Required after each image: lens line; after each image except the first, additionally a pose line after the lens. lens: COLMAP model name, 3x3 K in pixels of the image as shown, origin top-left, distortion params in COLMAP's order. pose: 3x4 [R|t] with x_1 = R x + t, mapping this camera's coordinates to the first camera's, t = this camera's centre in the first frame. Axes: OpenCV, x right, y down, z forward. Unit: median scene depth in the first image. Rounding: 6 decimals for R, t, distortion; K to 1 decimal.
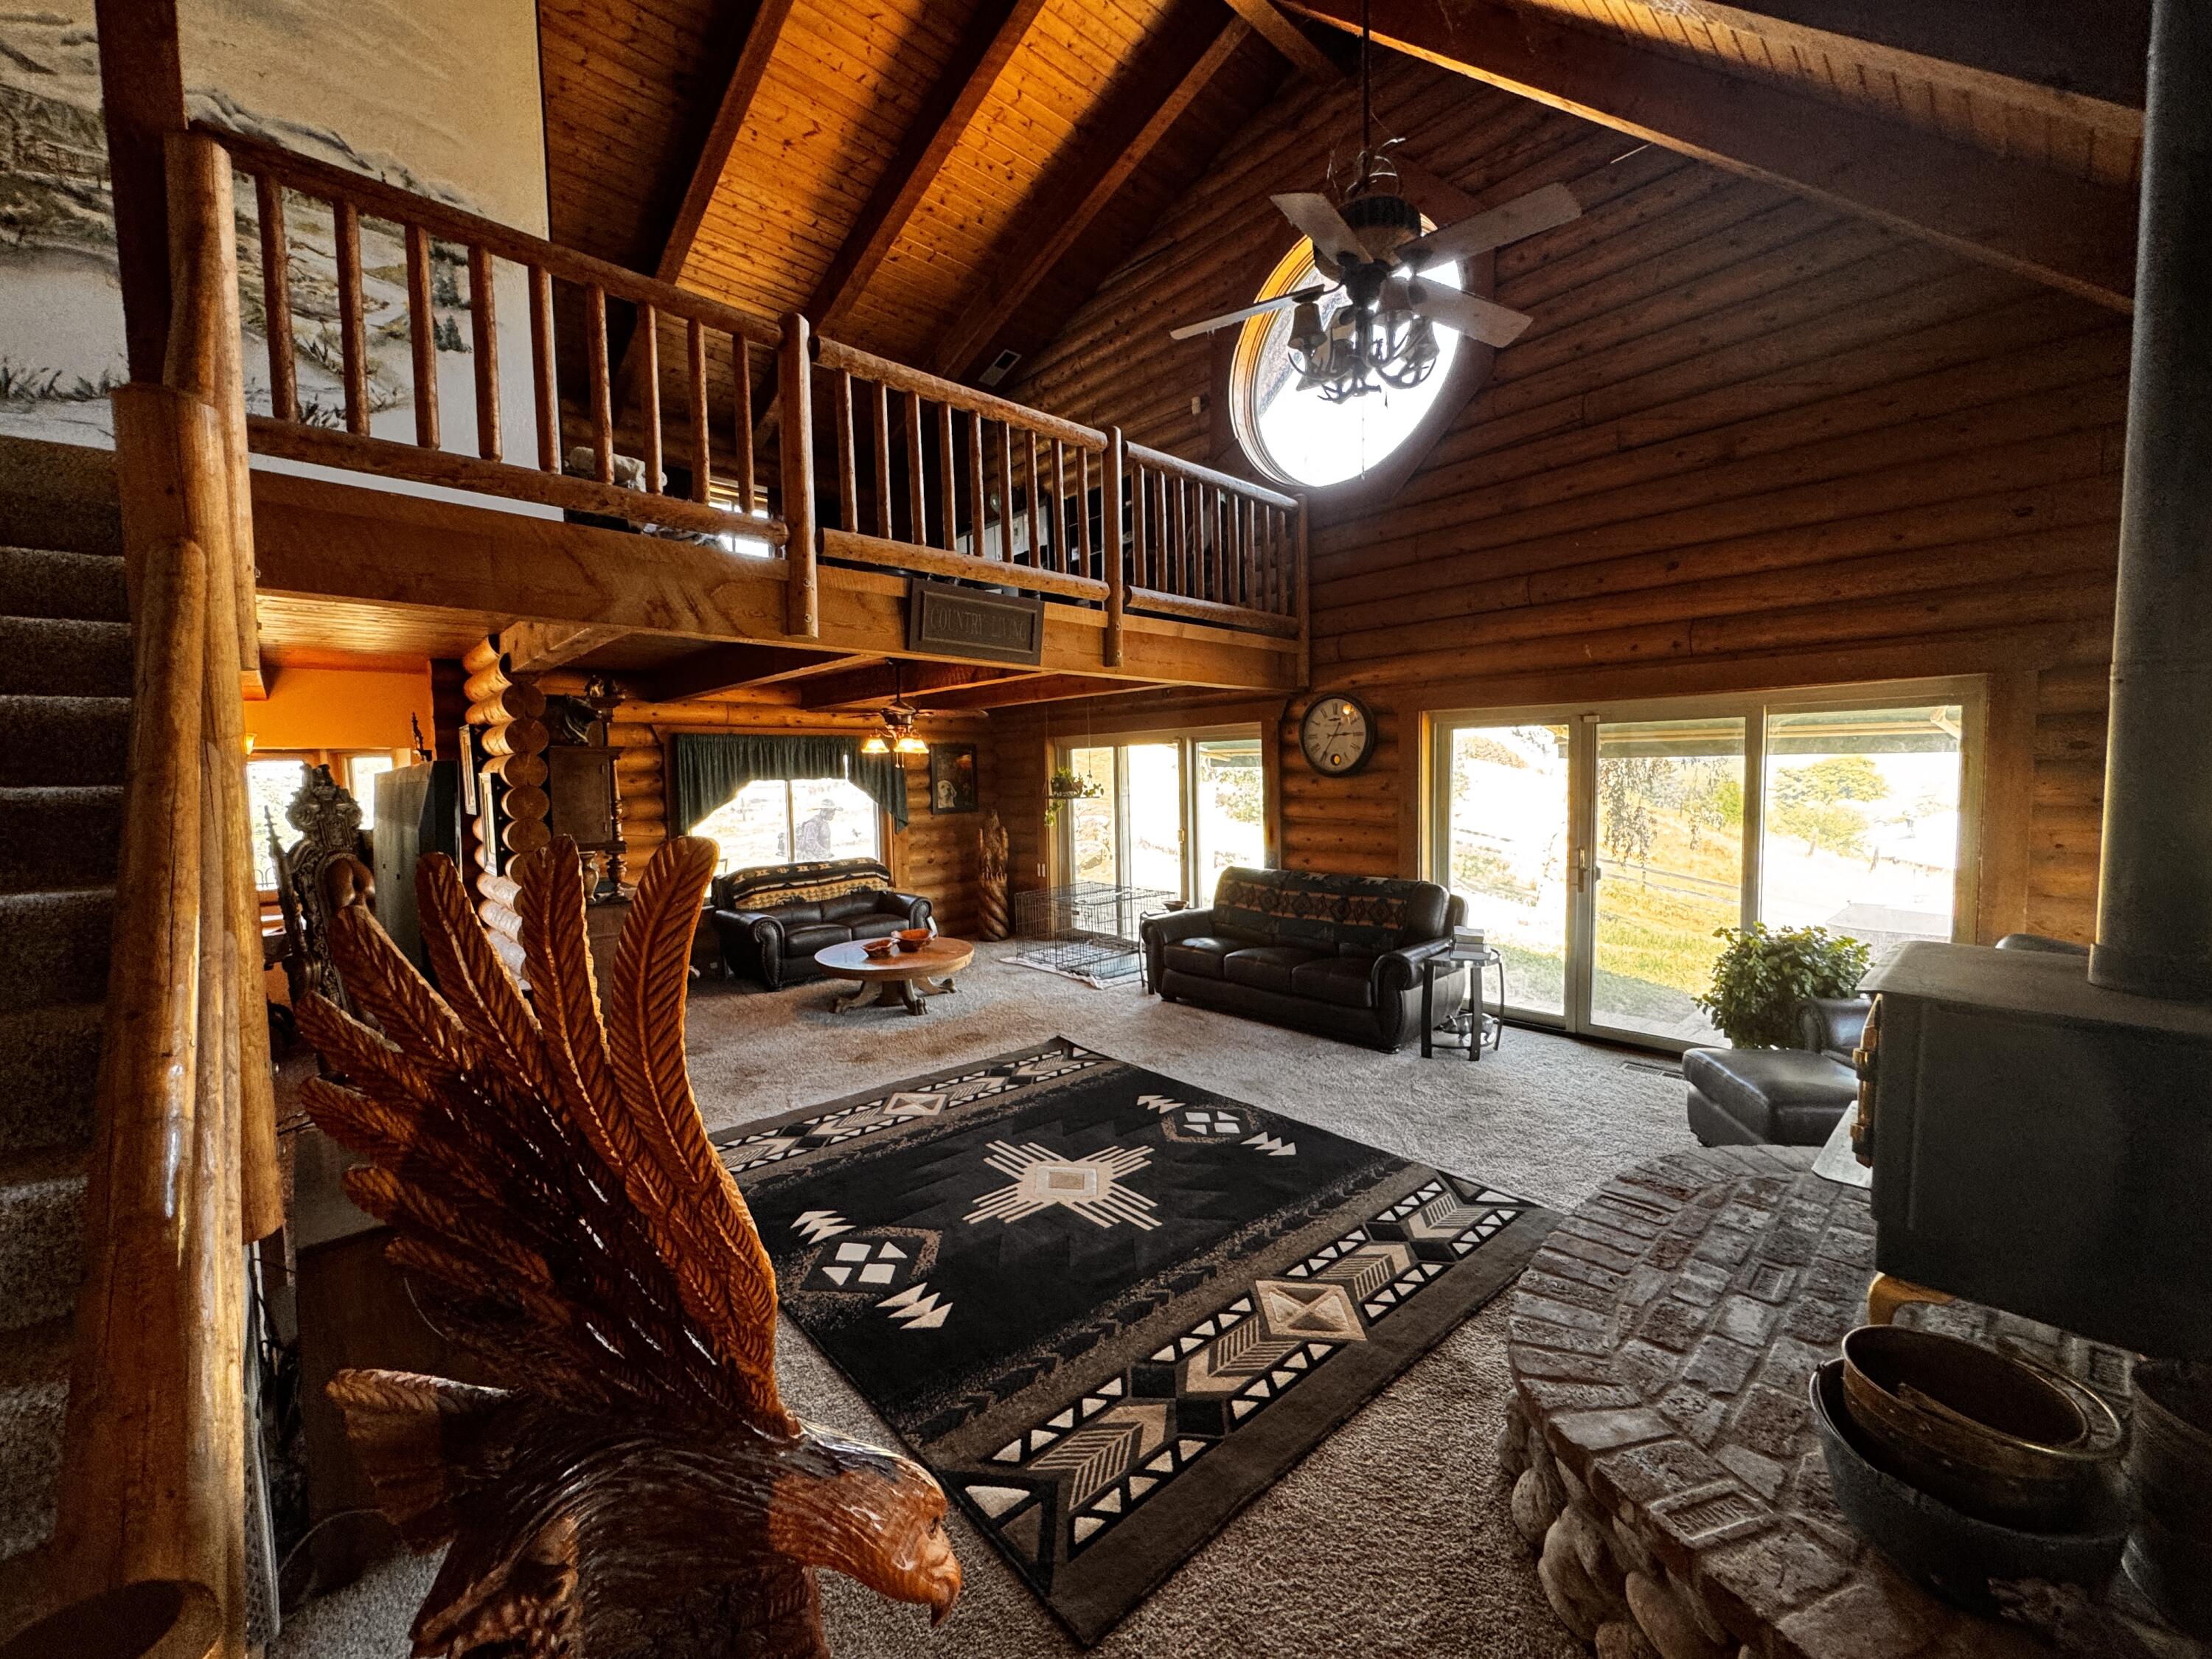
lens RADIAL K [[883.3, 0, 1103.3], [0, 883.3, 833.3], [0, 0, 1]] dist [-0.003704, 0.000068]
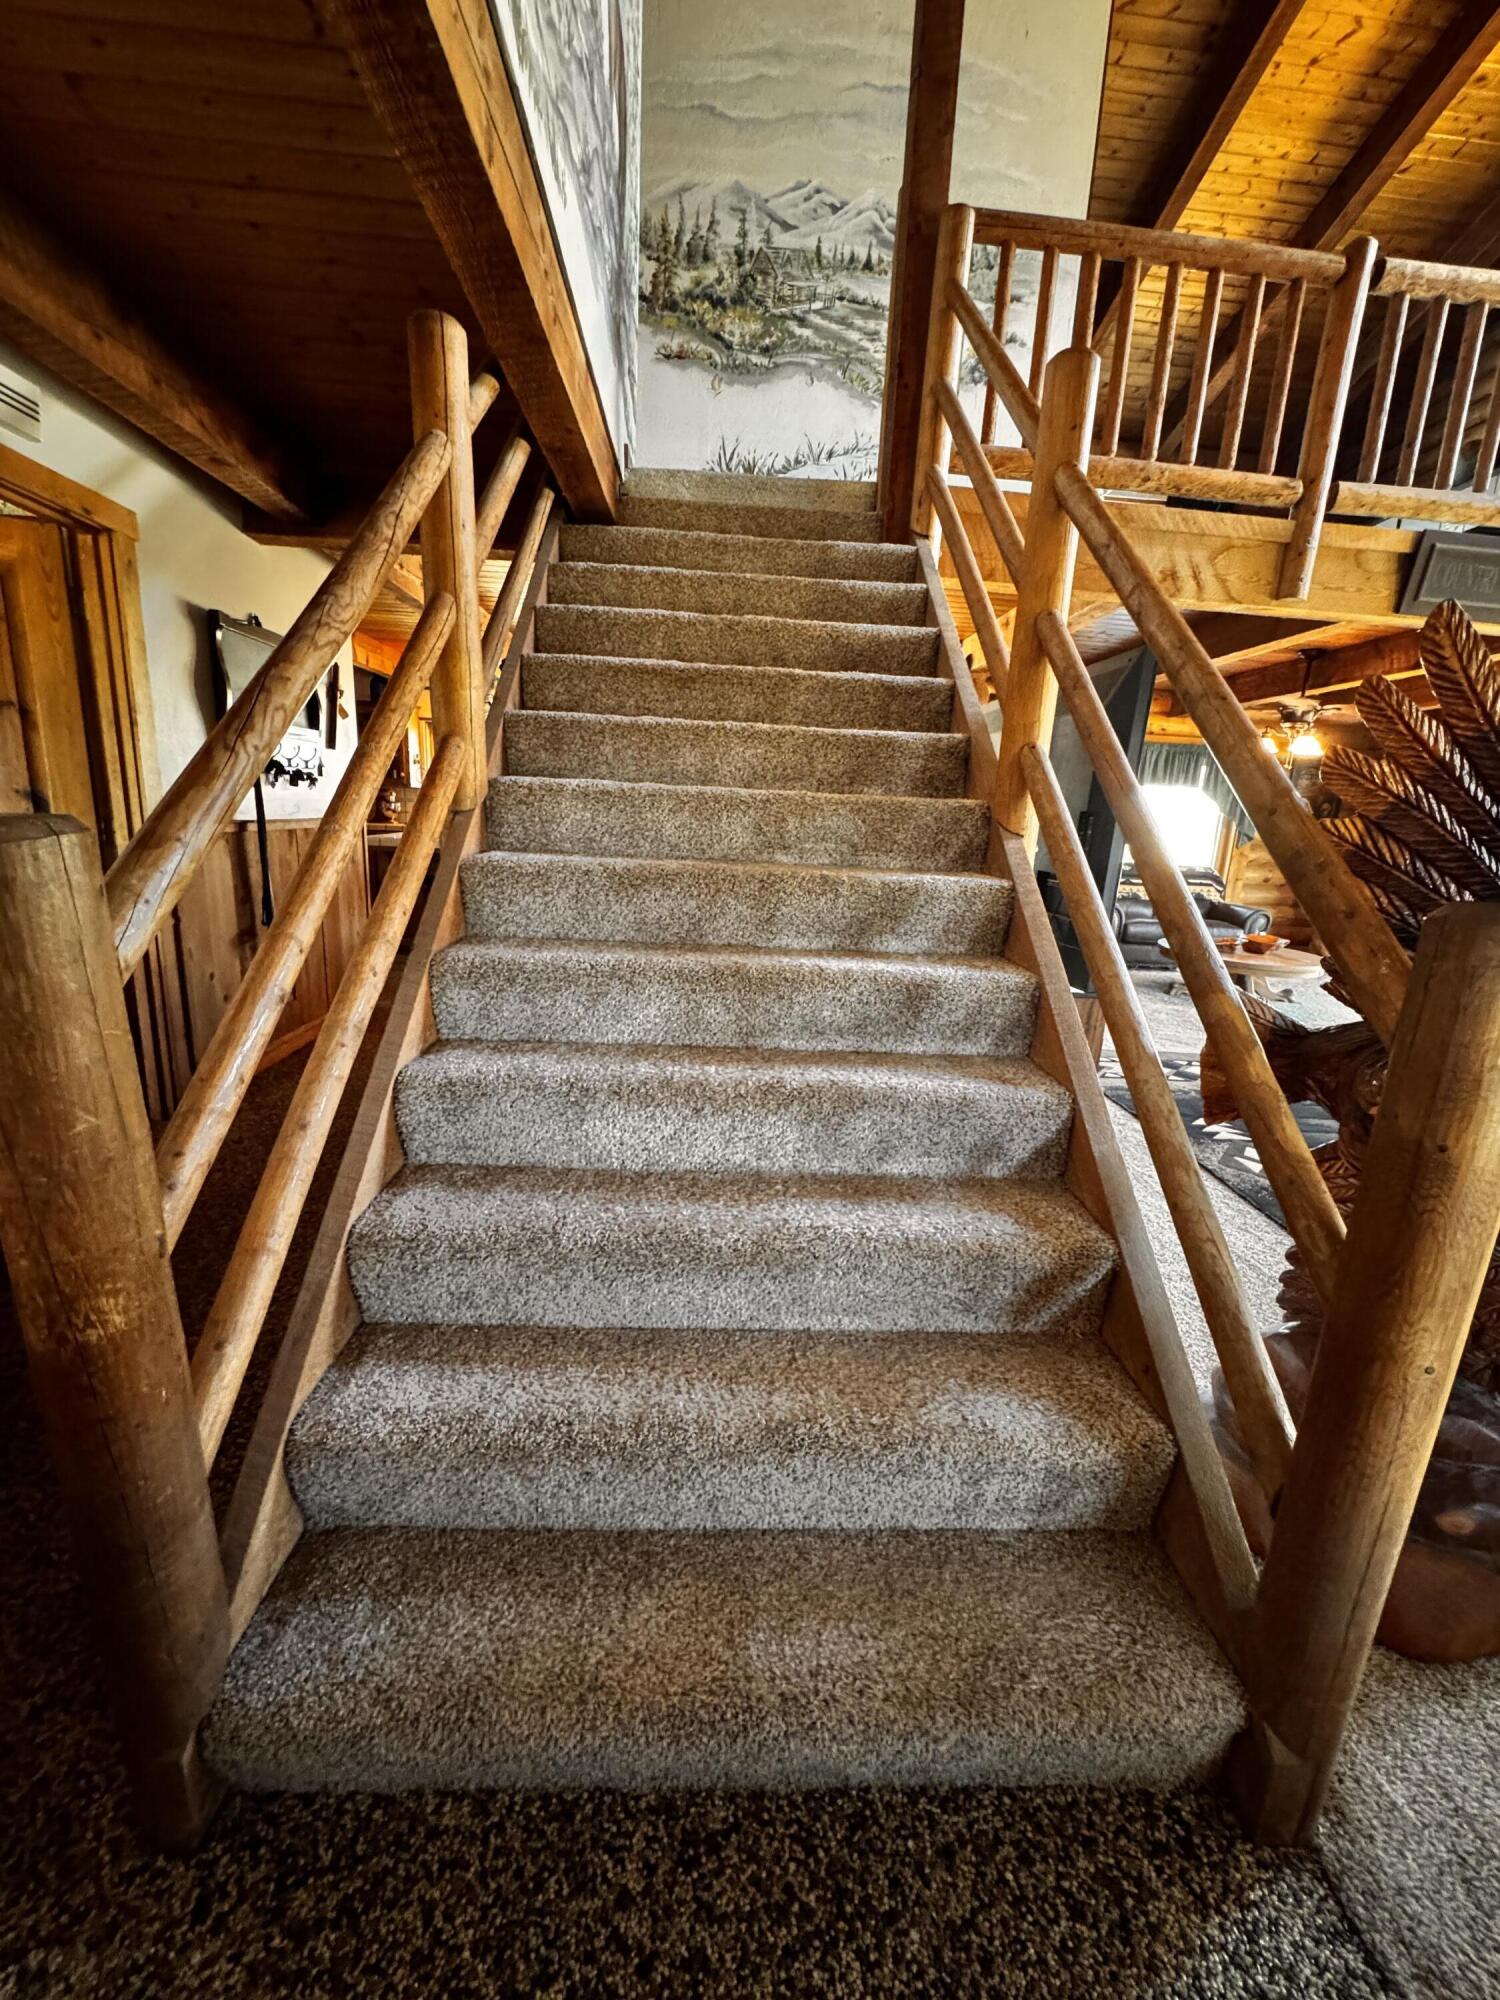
lens RADIAL K [[798.6, 0, 749.4], [0, 798.6, 1003.0], [0, 0, 1]] dist [-0.003704, 0.000068]
pose [[0.767108, 0.206060, -0.607523, -0.122665], [-0.105142, 0.974587, 0.197801, 0.088355], [0.632843, -0.087858, 0.769279, -0.117760]]
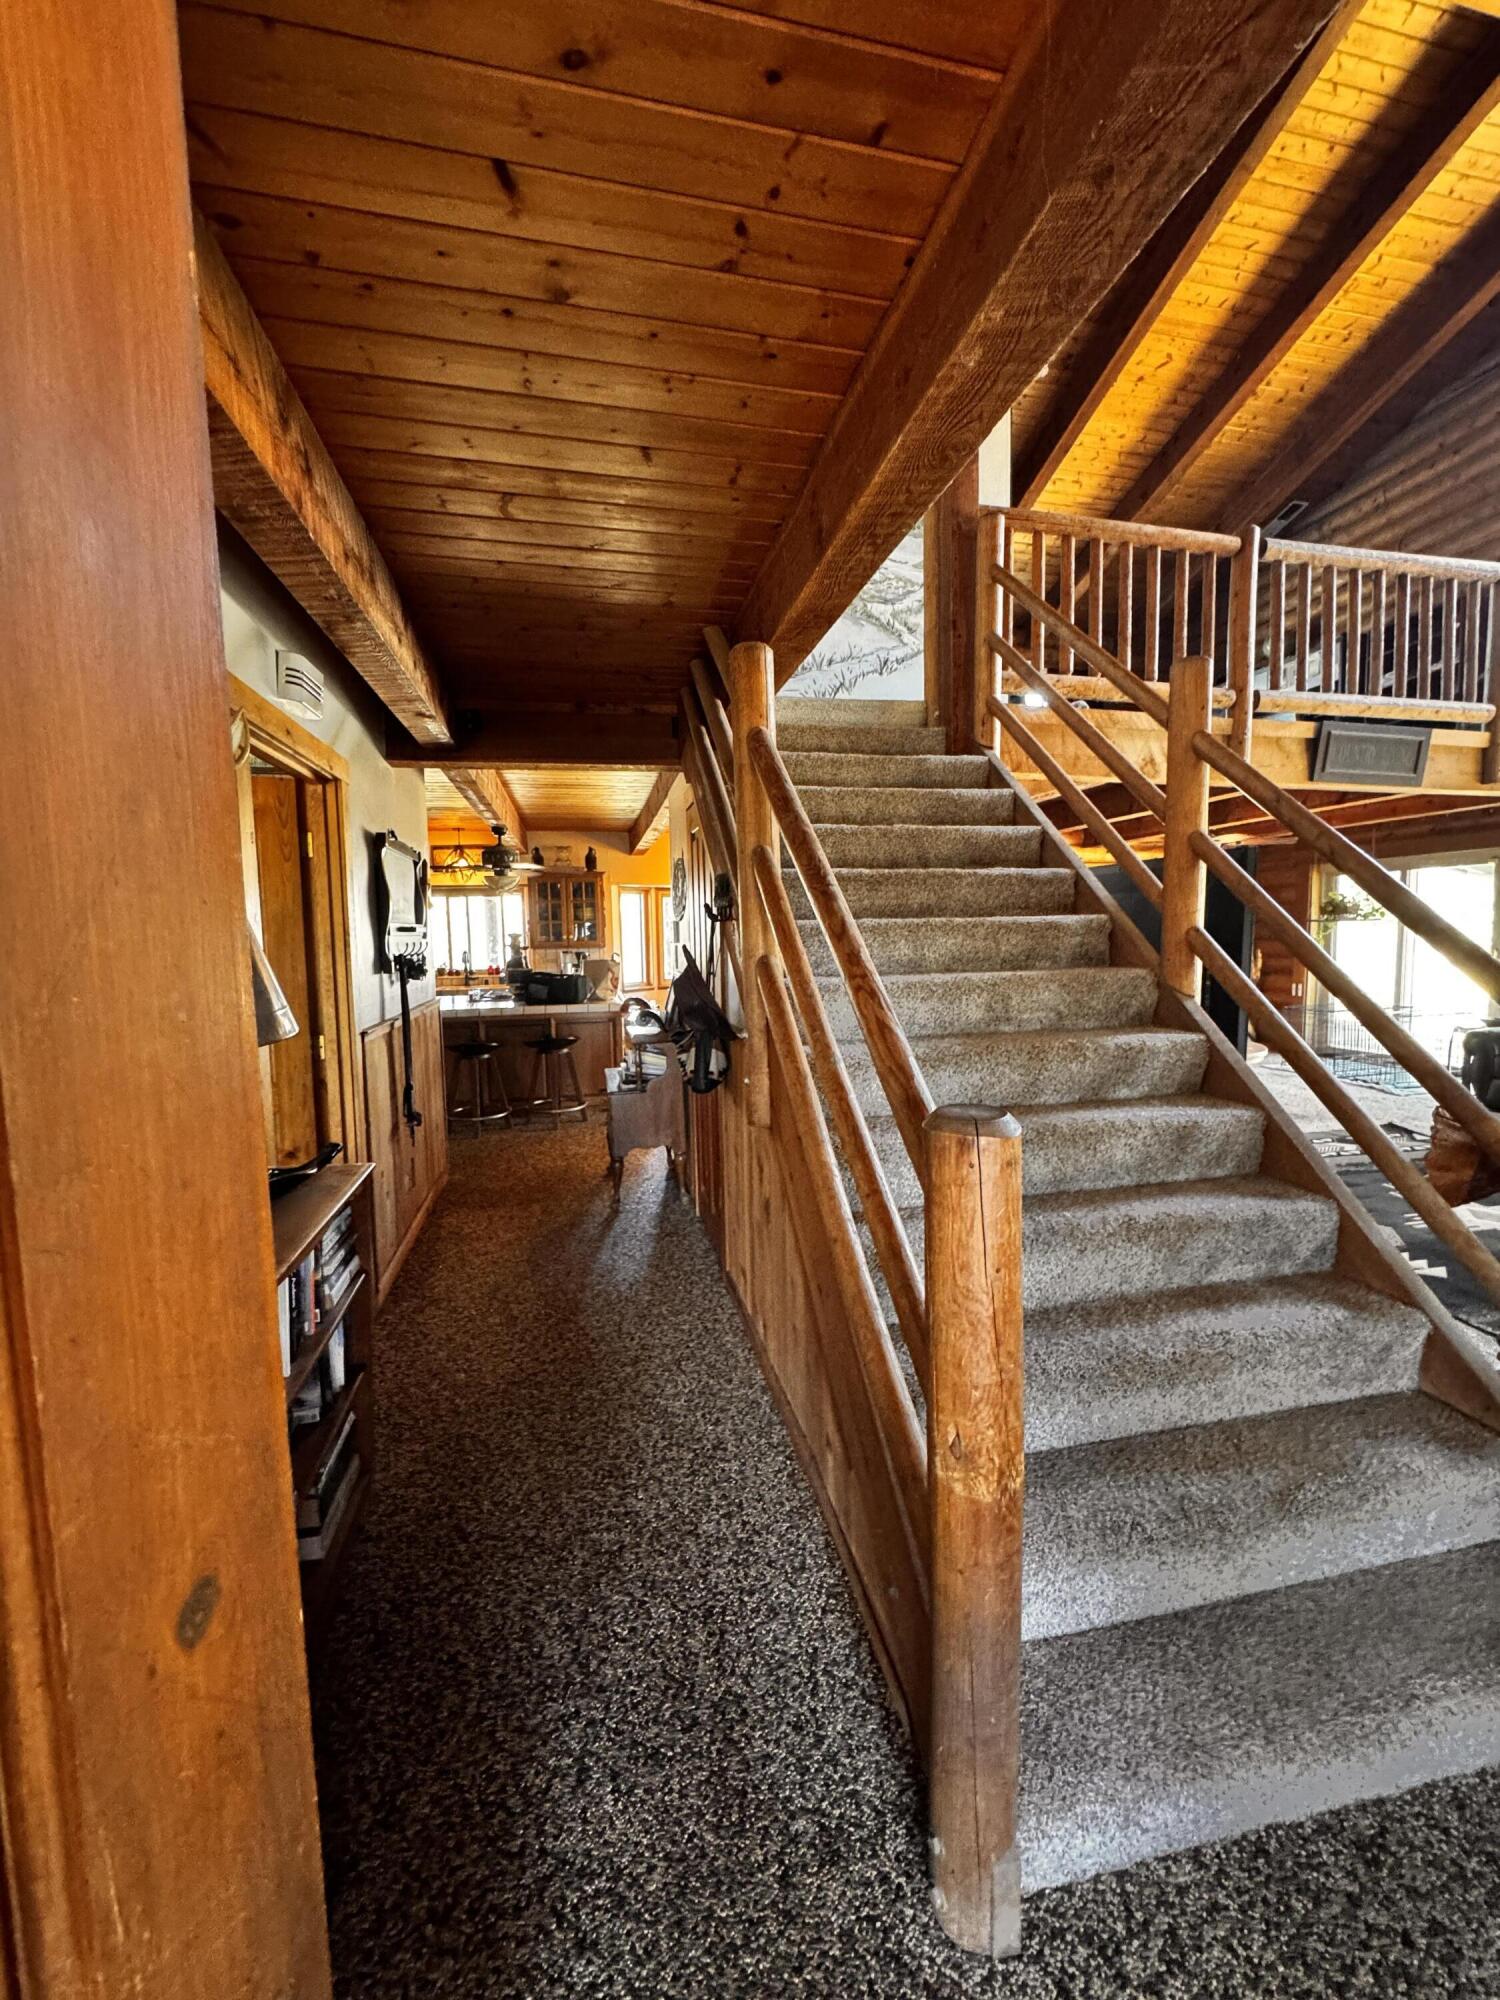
lens RADIAL K [[798.6, 0, 752.5], [0, 798.6, 1002.6], [0, 0, 1]] dist [-0.003704, 0.000068]
pose [[0.860216, 0.047320, -0.507729, -0.258321], [-0.029653, 0.998642, 0.042834, 0.062681], [0.509066, -0.021791, 0.860451, -0.295198]]
